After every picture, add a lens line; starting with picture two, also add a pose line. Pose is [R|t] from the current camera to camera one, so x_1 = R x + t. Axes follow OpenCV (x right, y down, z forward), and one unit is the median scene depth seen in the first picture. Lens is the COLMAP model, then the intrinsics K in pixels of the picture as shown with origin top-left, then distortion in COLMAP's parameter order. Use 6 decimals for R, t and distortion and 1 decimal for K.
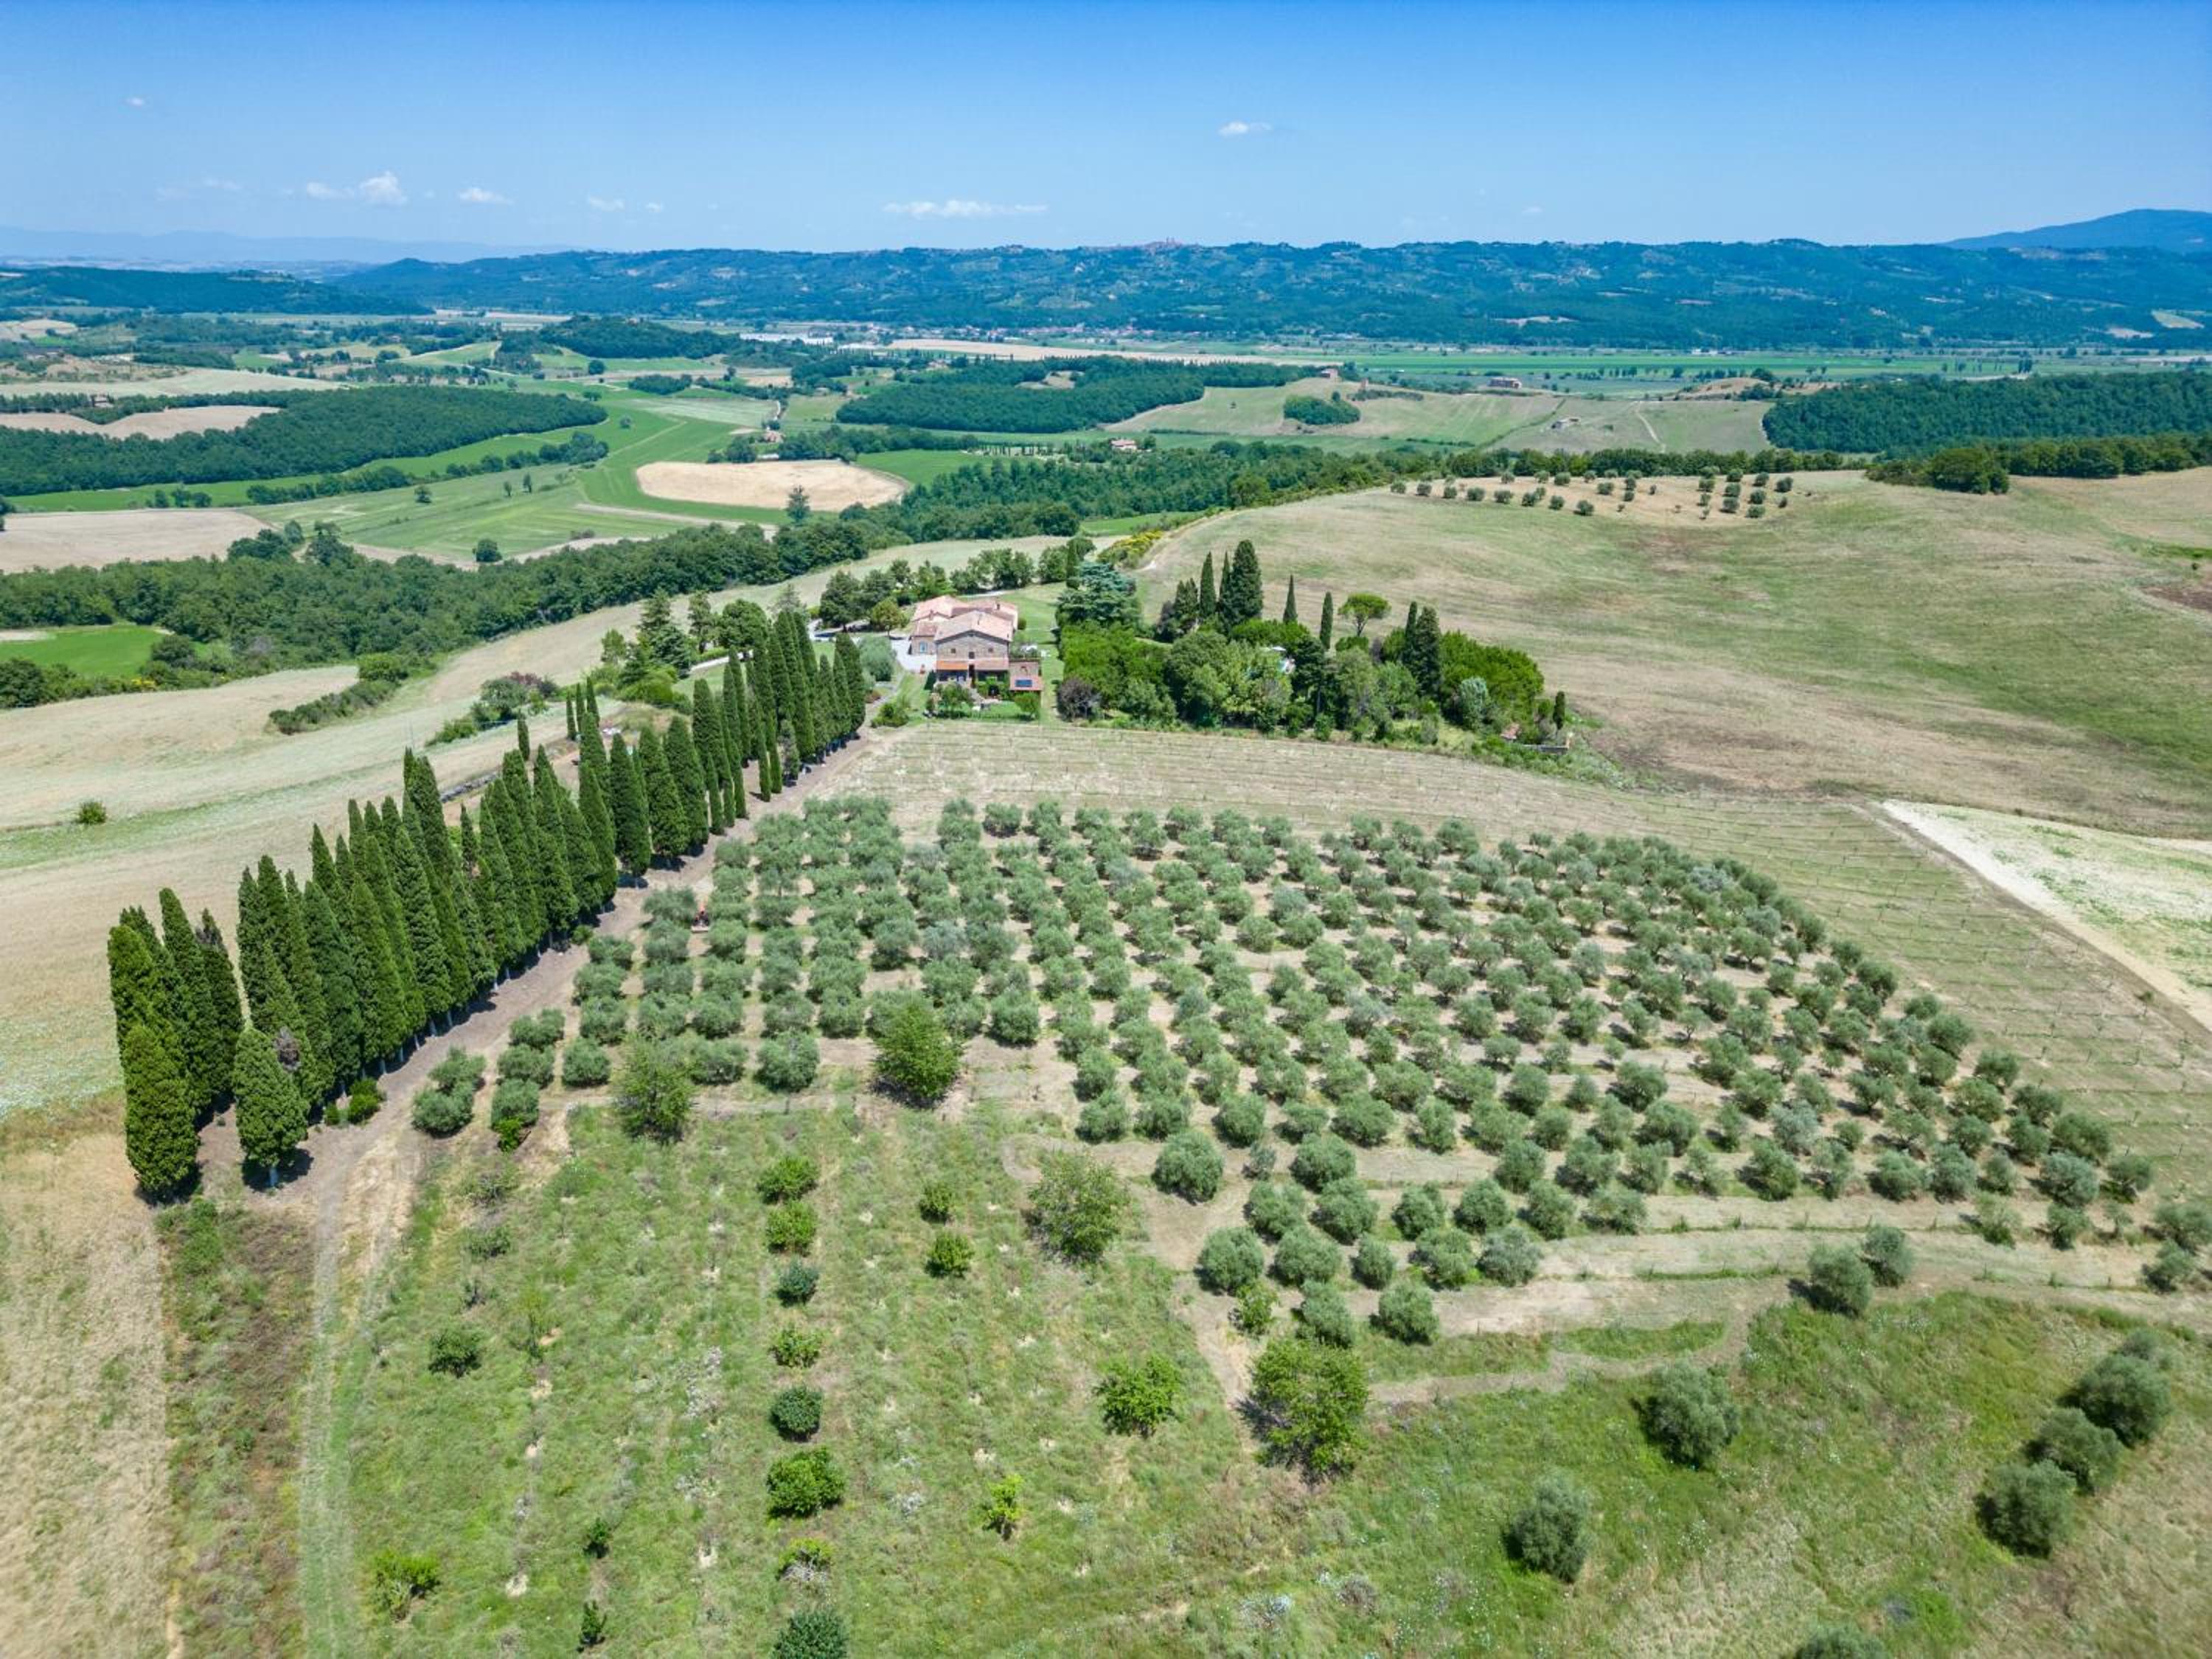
lens RADIAL K [[1526.5, 0, 1089.4], [0, 1526.5, 837.8], [0, 0, 1]] dist [0.067063, -0.066567]
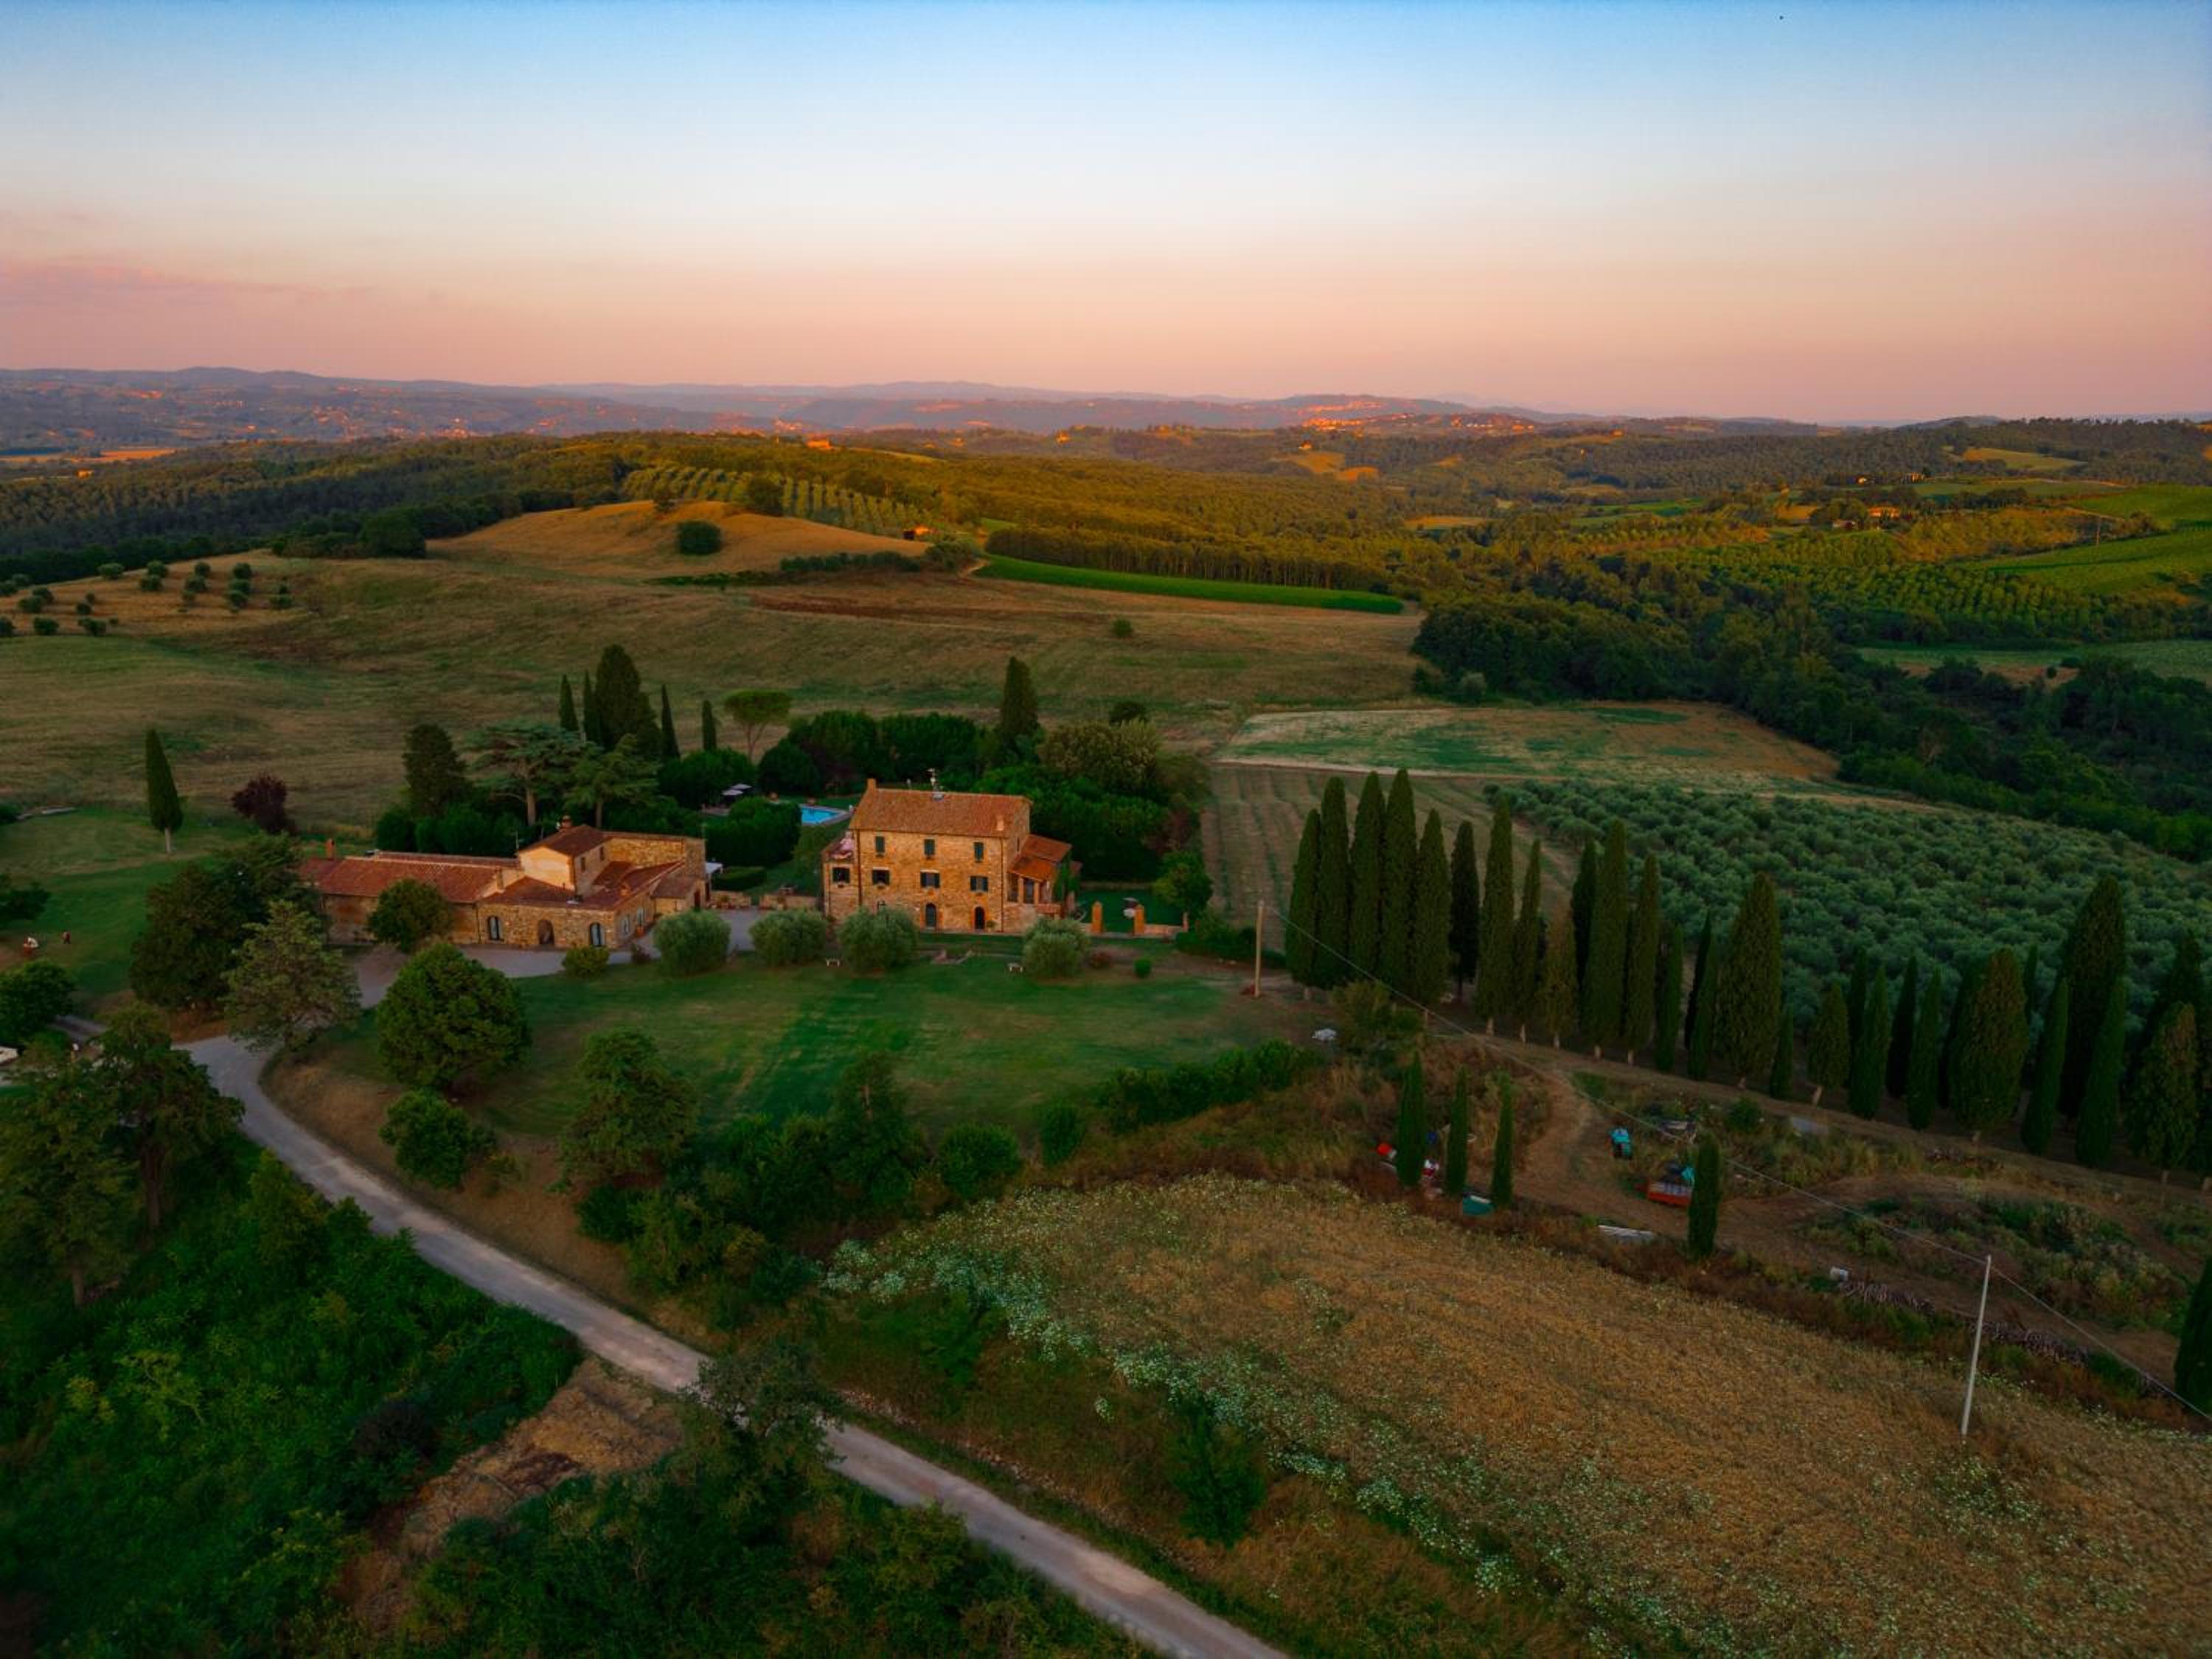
lens RADIAL K [[1526.5, 0, 1100.2], [0, 1526.5, 849.7], [0, 0, 1]] dist [0.067063, -0.066567]
pose [[0.223408, -0.275591, 0.934954, -0.070319], [0.331648, 0.923460, 0.192956, -0.025892], [-0.916569, 0.266968, 0.297707, 0.097802]]
